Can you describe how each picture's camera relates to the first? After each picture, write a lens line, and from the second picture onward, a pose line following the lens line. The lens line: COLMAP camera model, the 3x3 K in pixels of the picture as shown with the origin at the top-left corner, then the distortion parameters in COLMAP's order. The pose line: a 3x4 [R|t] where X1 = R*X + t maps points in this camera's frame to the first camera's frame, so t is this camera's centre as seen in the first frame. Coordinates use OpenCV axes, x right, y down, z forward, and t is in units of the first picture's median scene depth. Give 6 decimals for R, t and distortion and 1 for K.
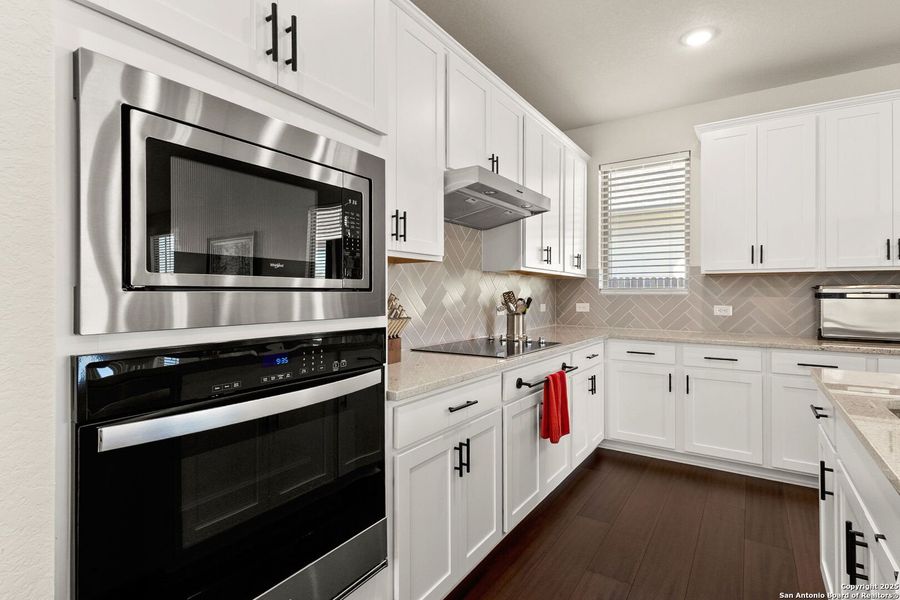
lens RADIAL K [[447.2, 0, 448.6], [0, 447.2, 295.0], [0, 0, 1]] dist [0.001076, -0.000224]
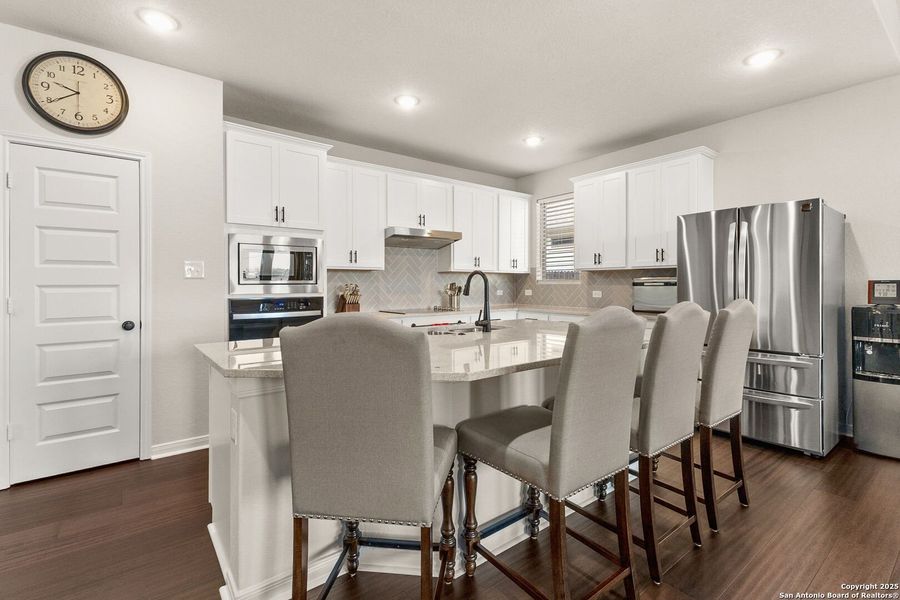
lens RADIAL K [[412.7, 0, 458.3], [0, 412.7, 287.2], [0, 0, 1]] dist [-0.001840, 0.000306]
pose [[0.947047, -0.004472, -0.321062, 0.705690], [0.006016, 0.999975, 0.003818, 0.003042], [0.321037, -0.005548, 0.947050, -0.579476]]
